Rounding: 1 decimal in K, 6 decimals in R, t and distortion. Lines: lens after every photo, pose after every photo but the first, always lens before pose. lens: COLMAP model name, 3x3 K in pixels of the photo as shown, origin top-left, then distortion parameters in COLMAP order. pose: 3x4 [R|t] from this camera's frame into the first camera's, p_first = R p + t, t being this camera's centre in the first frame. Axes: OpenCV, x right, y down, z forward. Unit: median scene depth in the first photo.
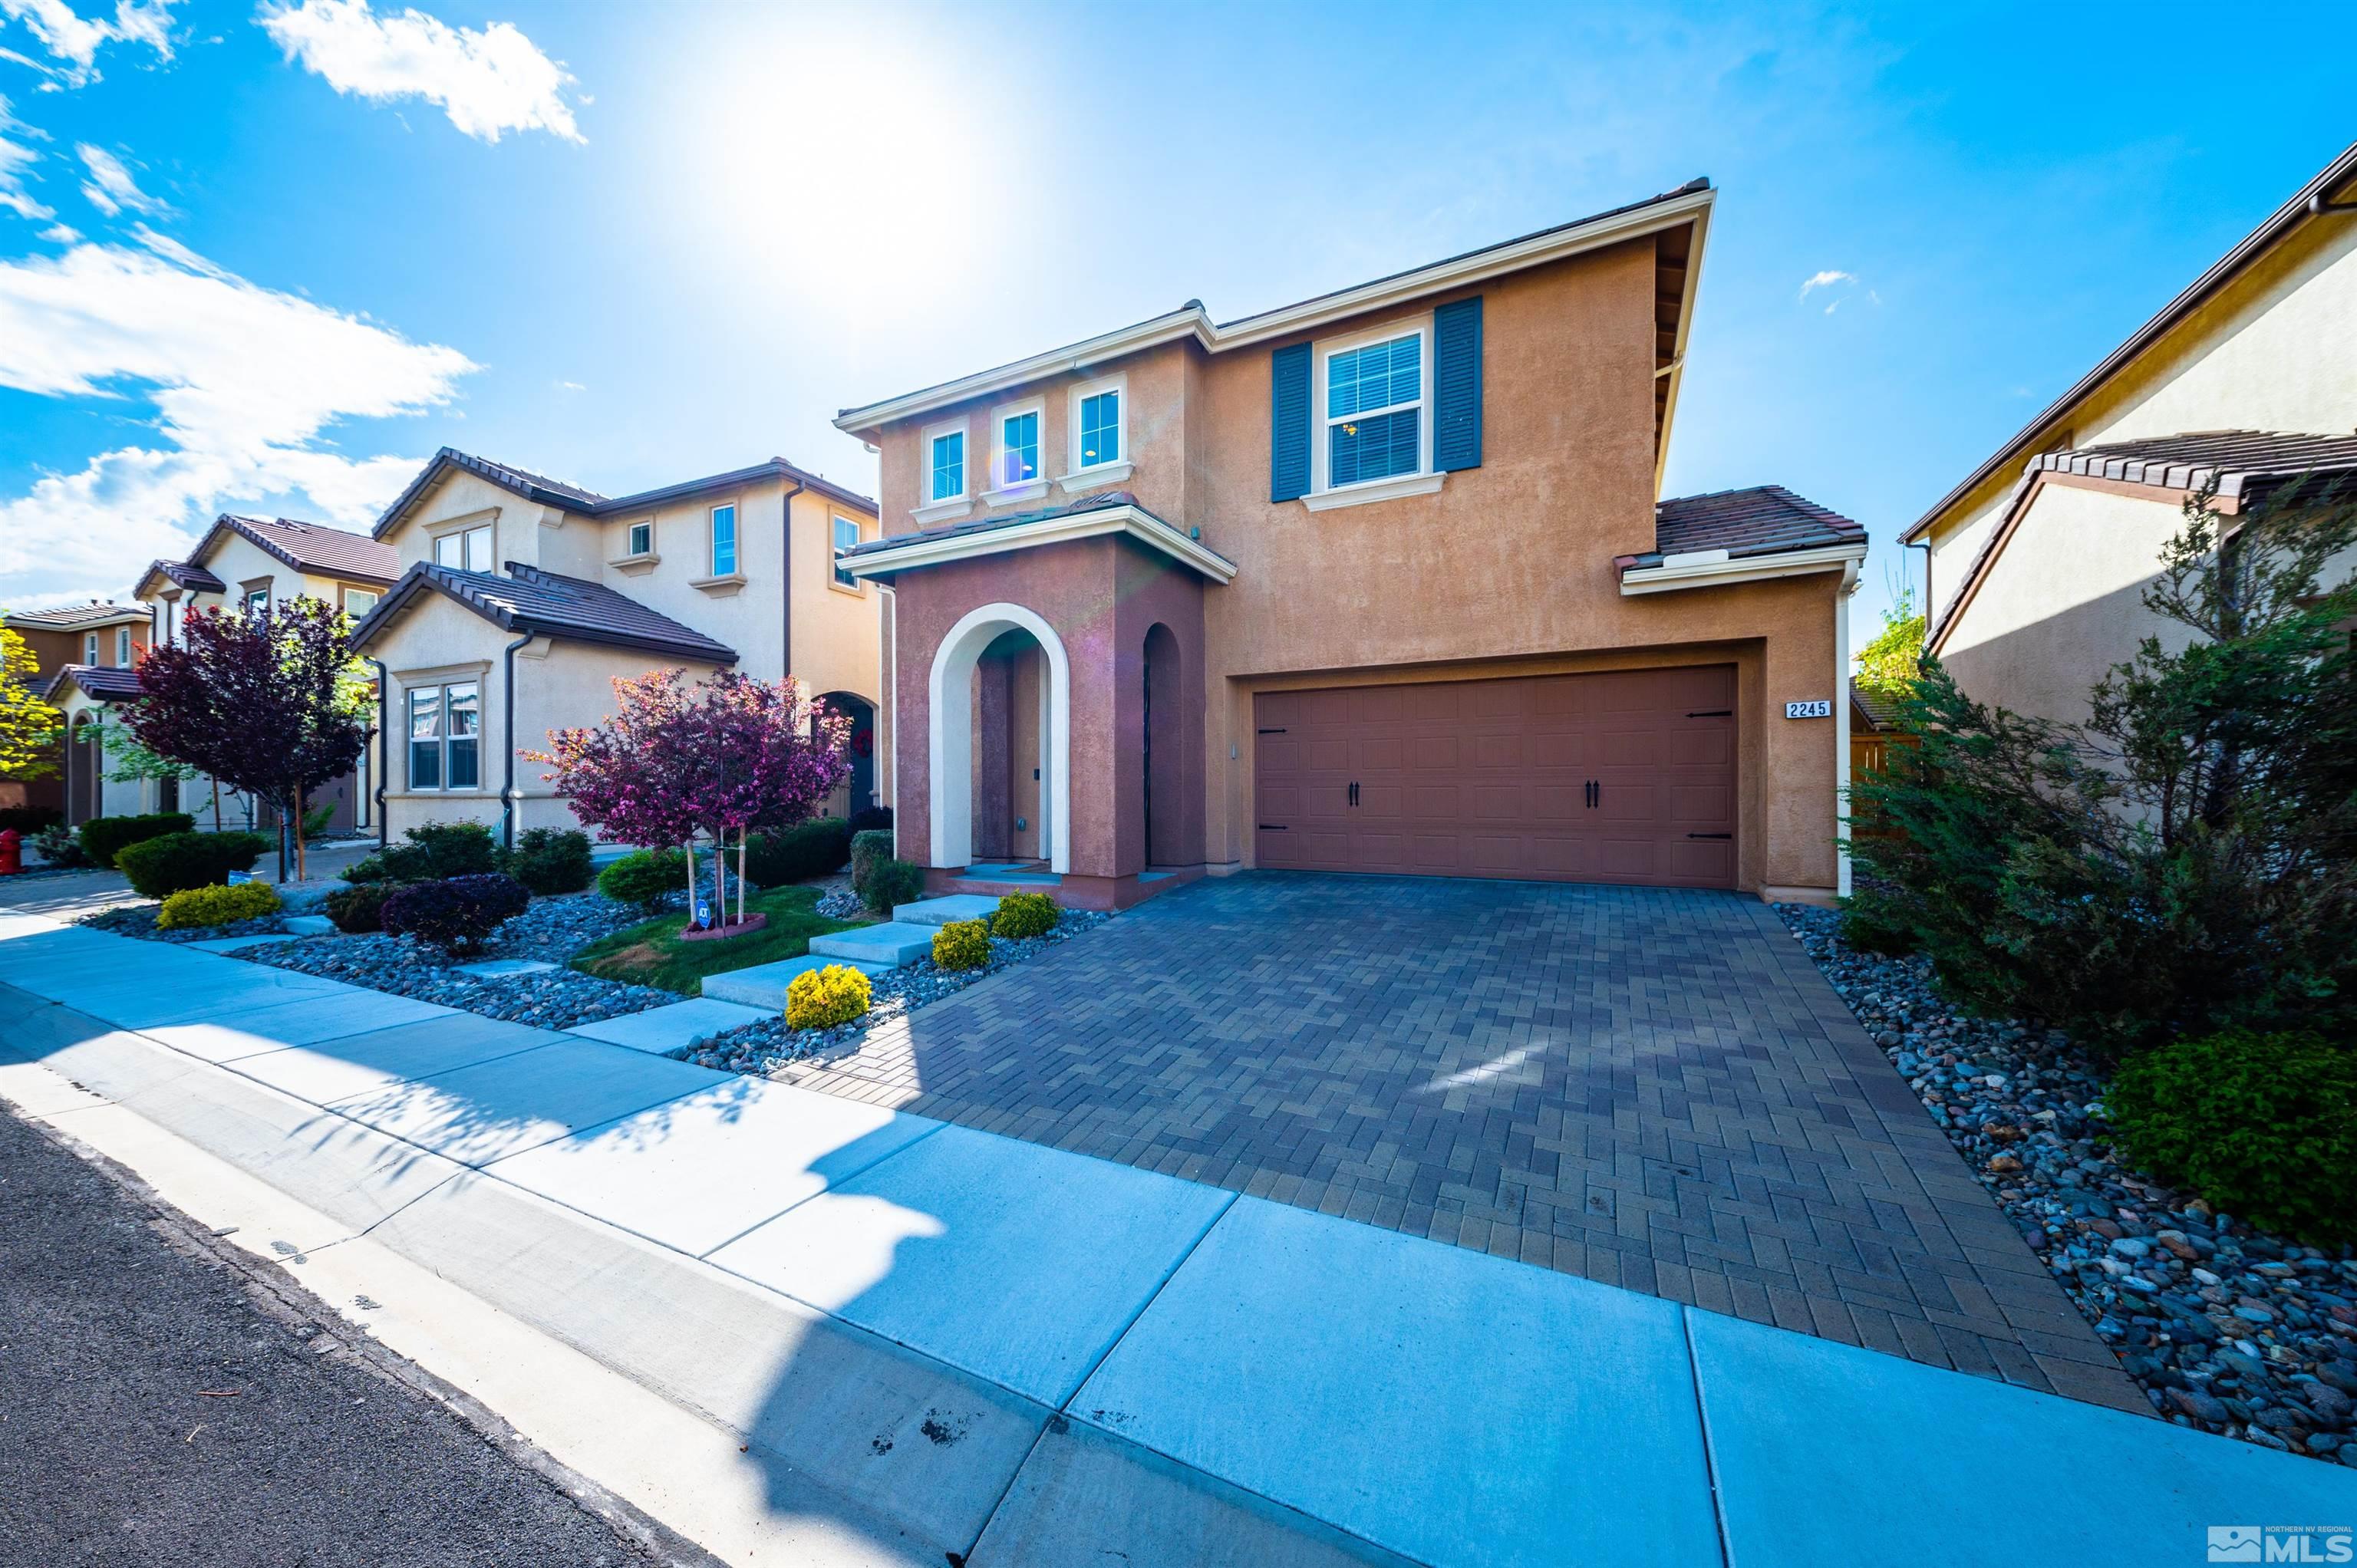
lens RADIAL K [[812.8, 0, 1178.0], [0, 812.8, 789.8], [0, 0, 1]] dist [0.015892, -0.006430]
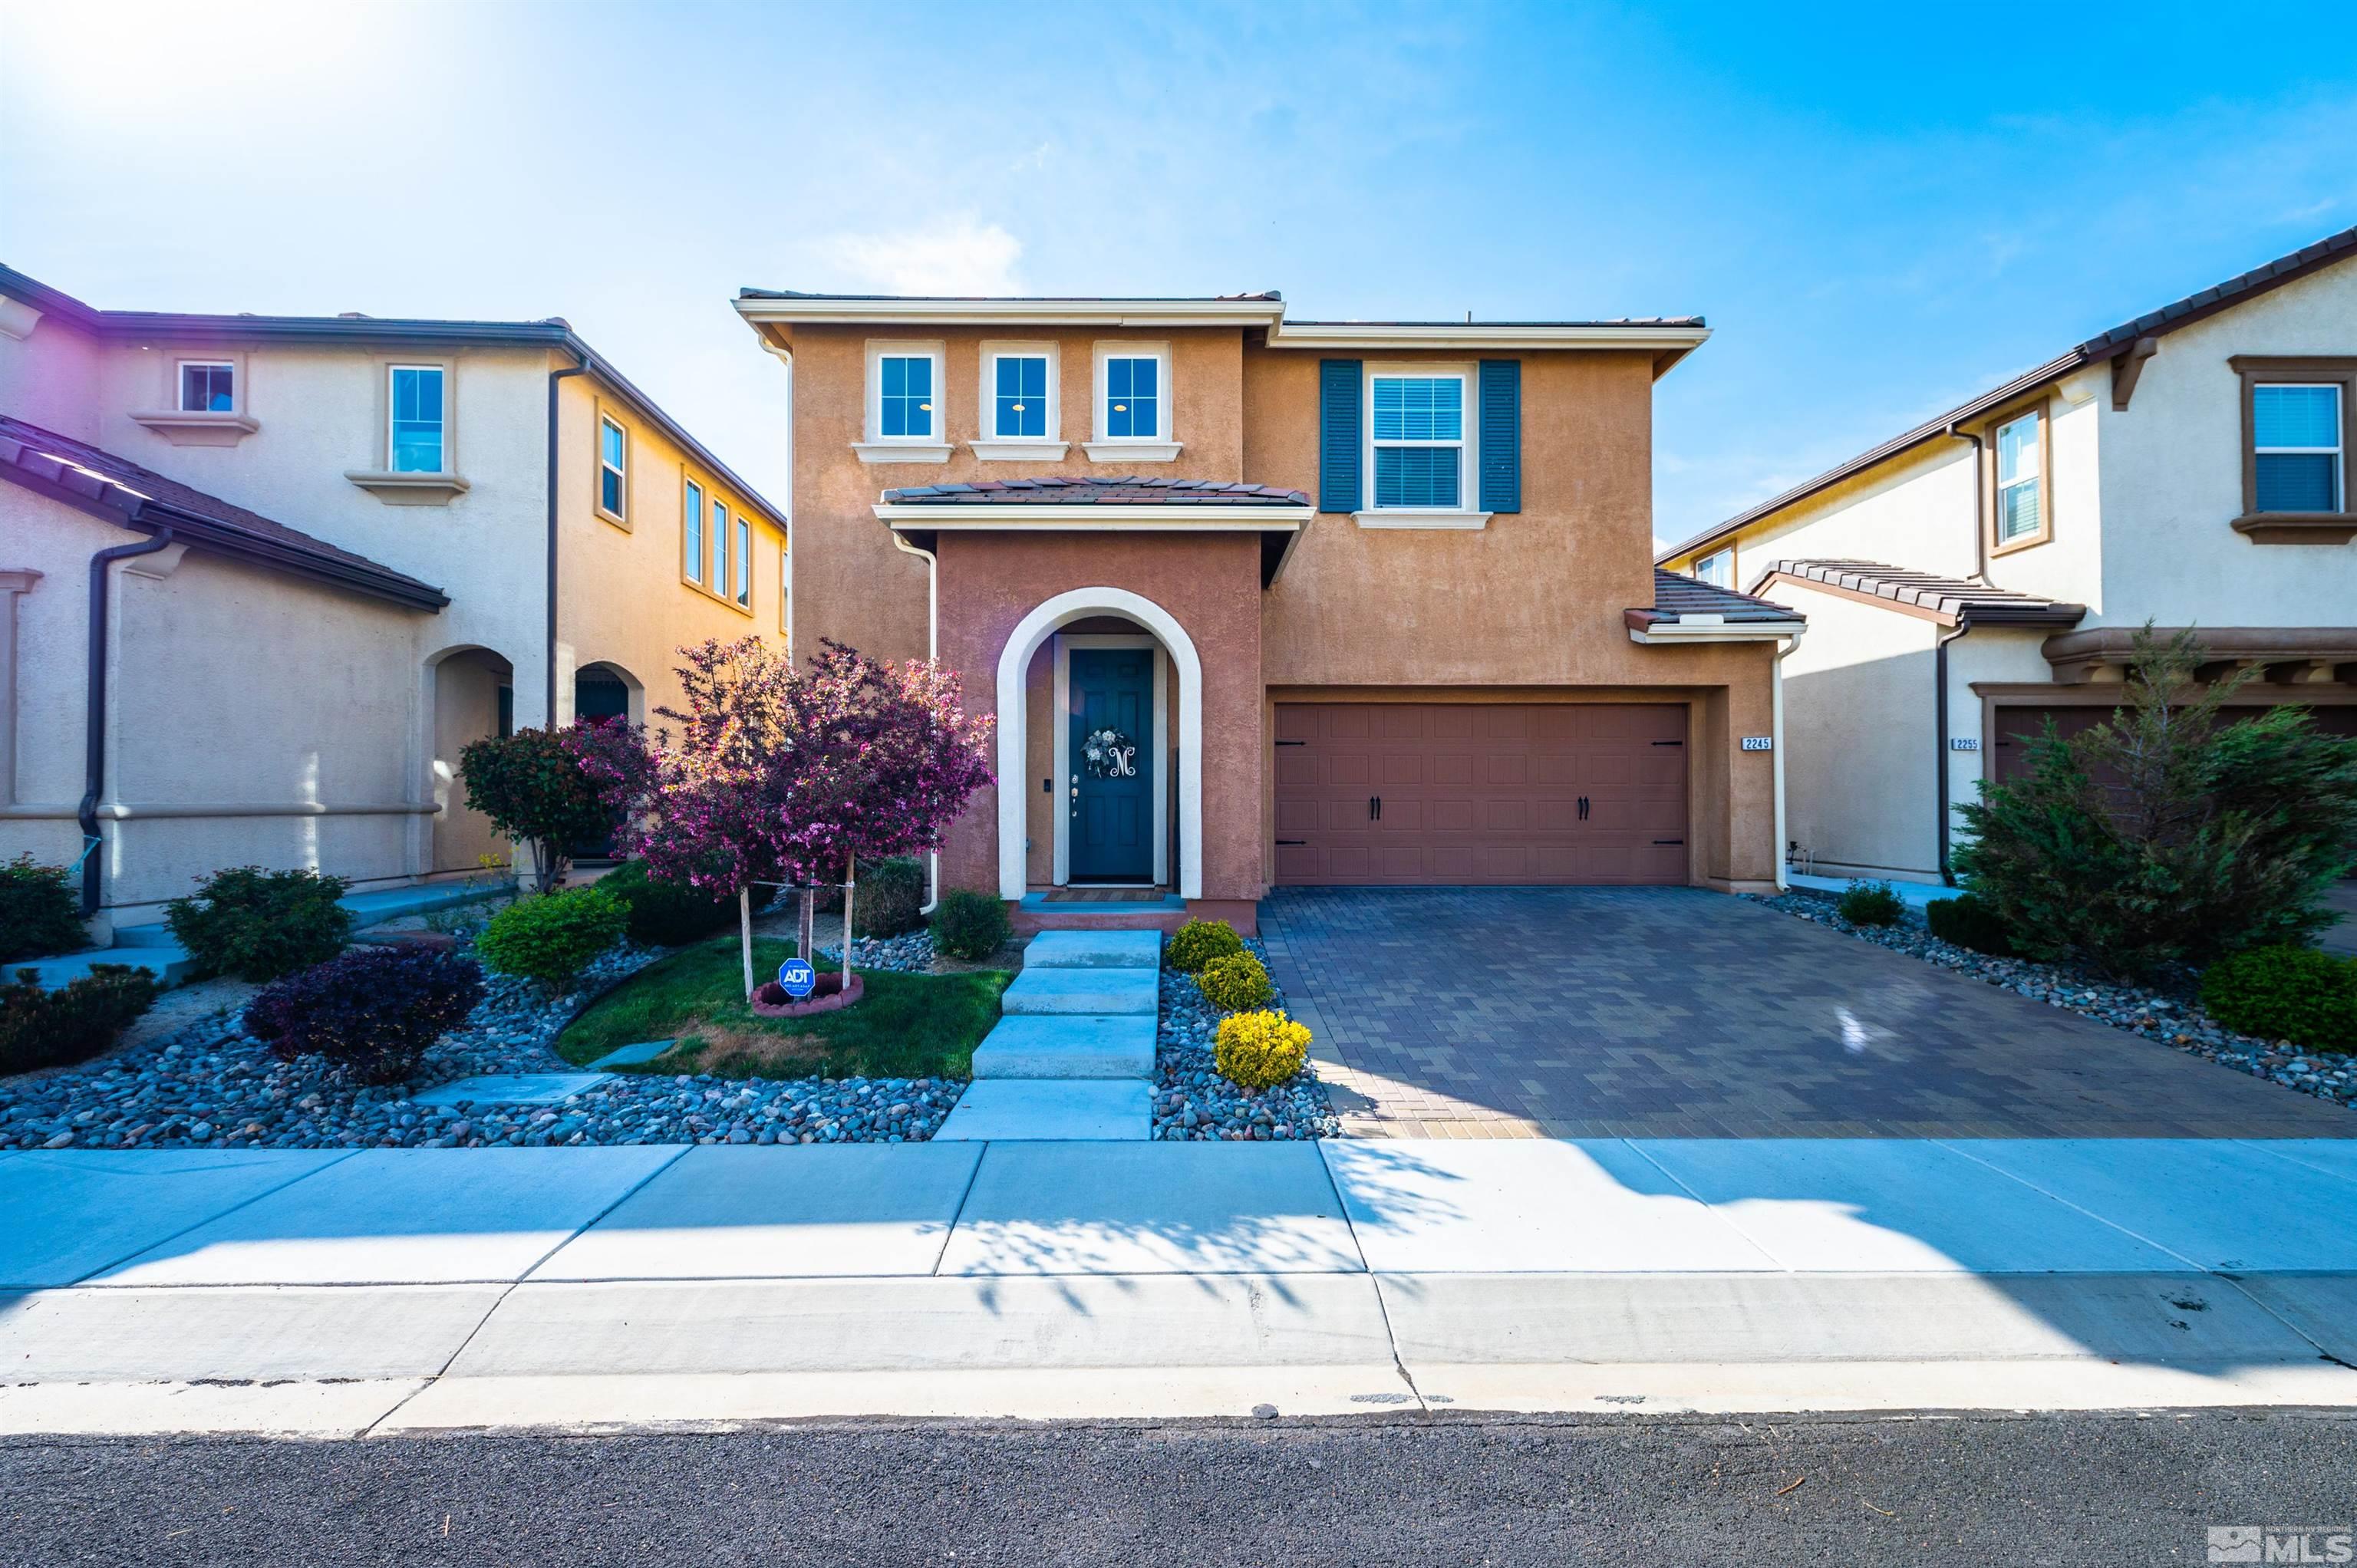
lens RADIAL K [[922.5, 0, 1178.5], [0, 922.5, 784.0], [0, 0, 1]] dist [0.015072, -0.006727]
pose [[0.884837, 0.009775, 0.465799, -0.621832], [-0.002933, 0.999877, -0.015411, -0.007303], [-0.465892, 0.012270, 0.884756, 0.107432]]
